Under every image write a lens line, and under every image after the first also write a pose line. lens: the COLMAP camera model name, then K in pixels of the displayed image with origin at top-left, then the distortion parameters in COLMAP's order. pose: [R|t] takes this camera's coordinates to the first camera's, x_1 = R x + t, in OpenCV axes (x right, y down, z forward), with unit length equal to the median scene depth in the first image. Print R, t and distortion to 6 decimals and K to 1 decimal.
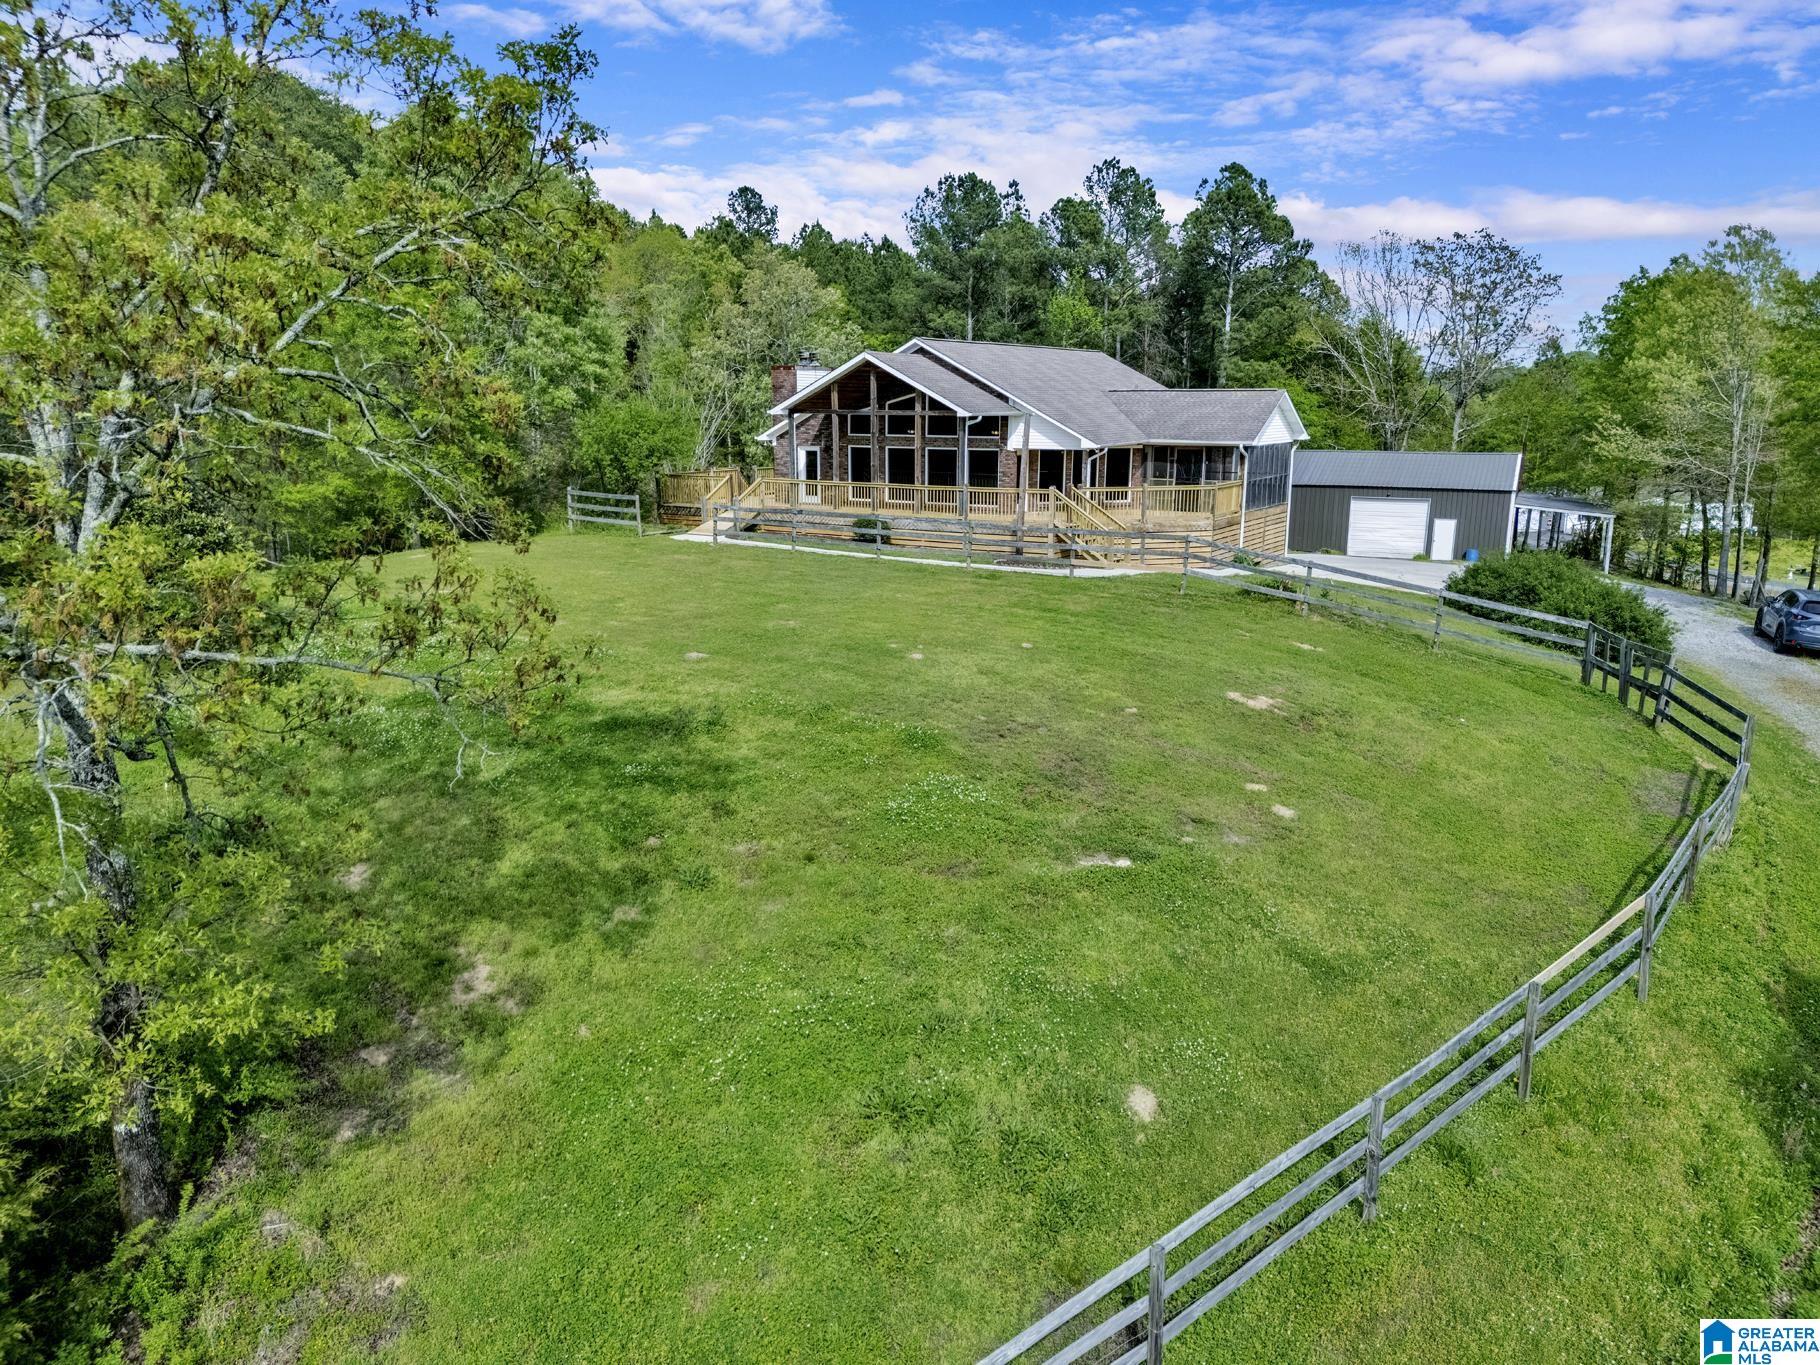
lens RADIAL K [[1336.5, 0, 902.6], [0, 1336.5, 679.0], [0, 0, 1]] dist [0.076202, -0.079701]
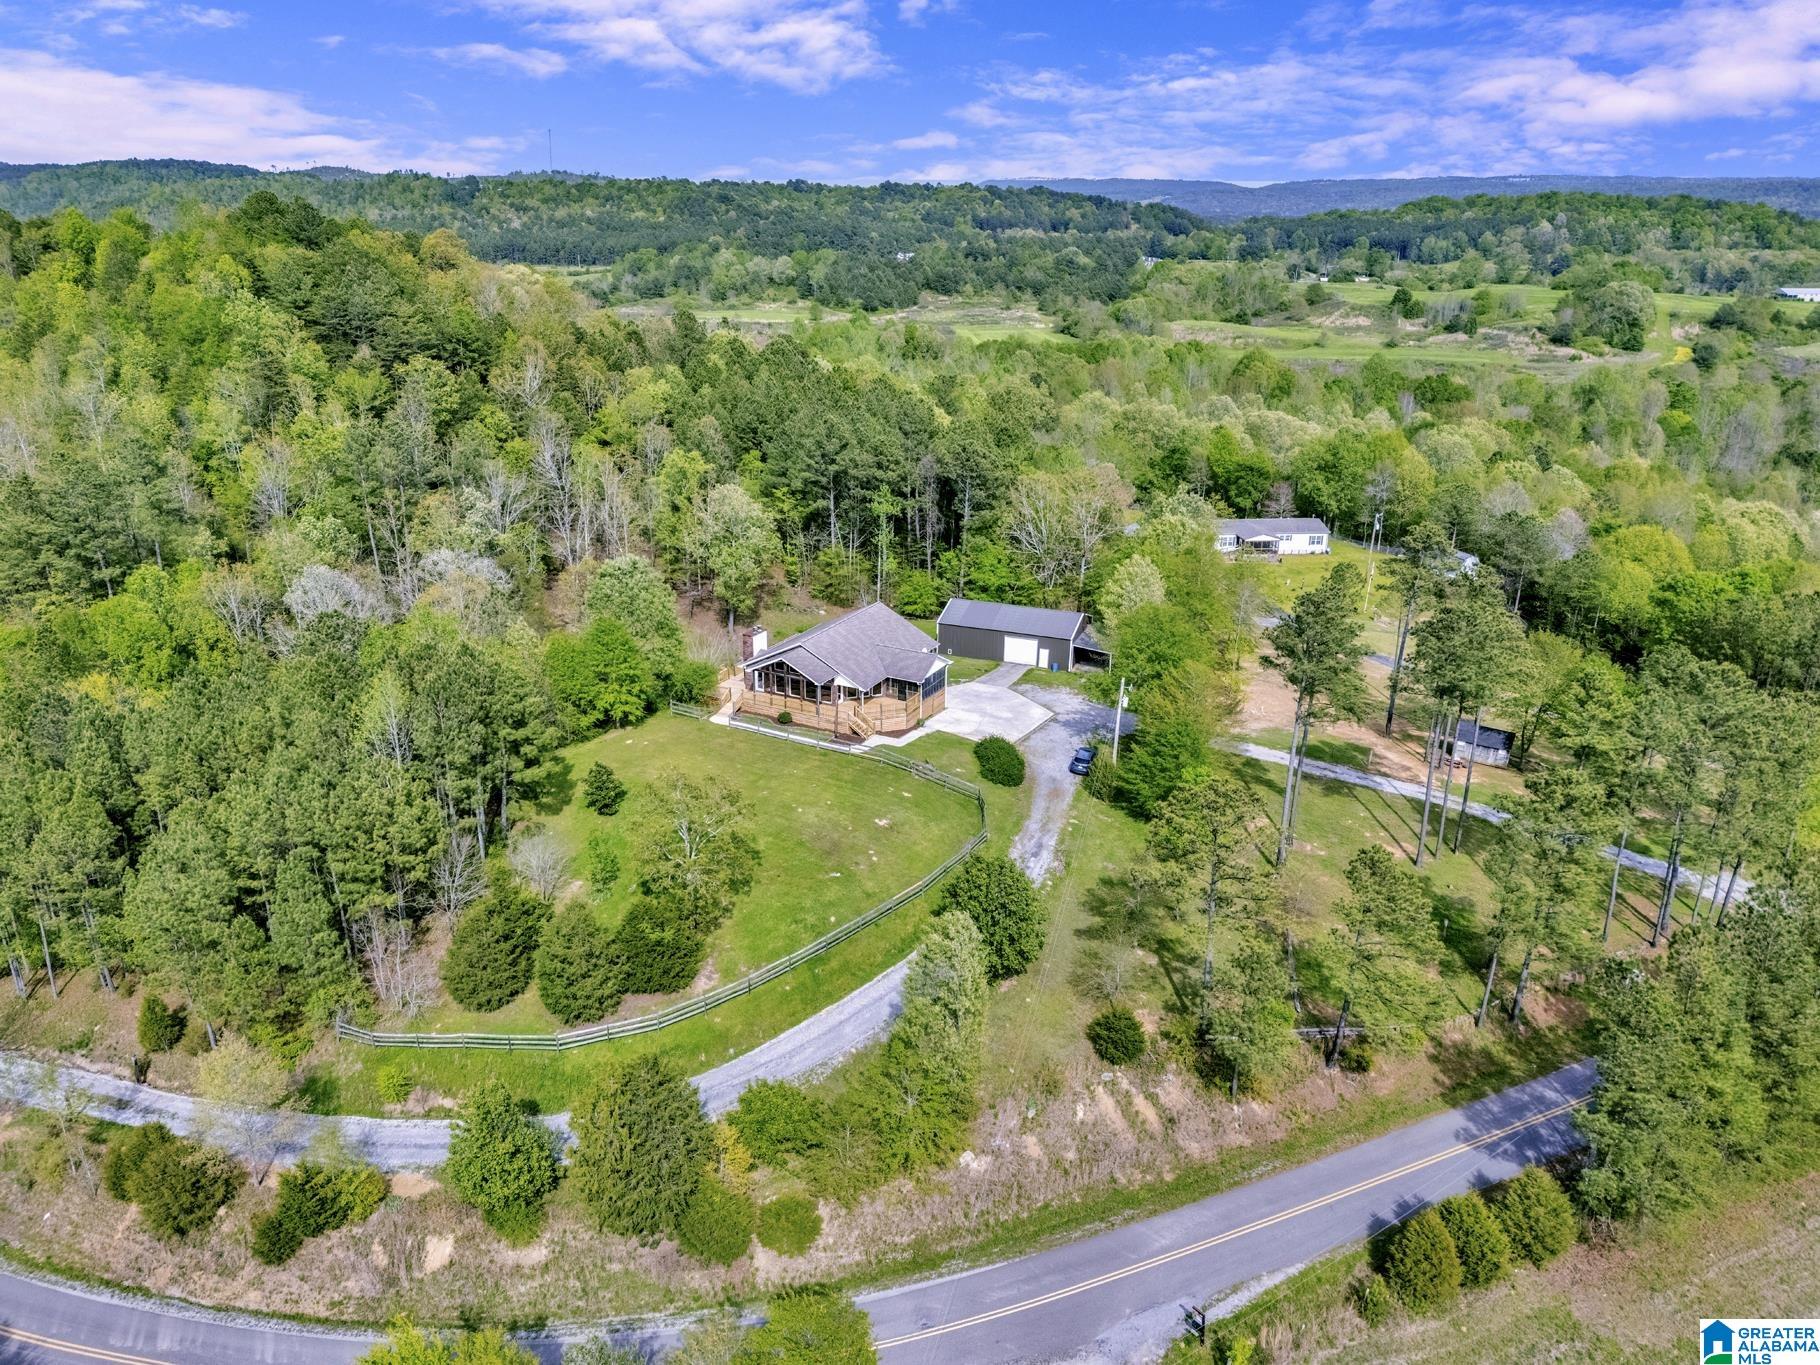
lens RADIAL K [[1336.5, 0, 902.6], [0, 1336.5, 679.0], [0, 0, 1]] dist [0.076202, -0.079701]
pose [[0.997185, -0.016965, 0.073032, 0.017673], [0.006587, 0.990120, 0.140068, -0.554363], [-0.074687, -0.139193, 0.987445, -1.677003]]
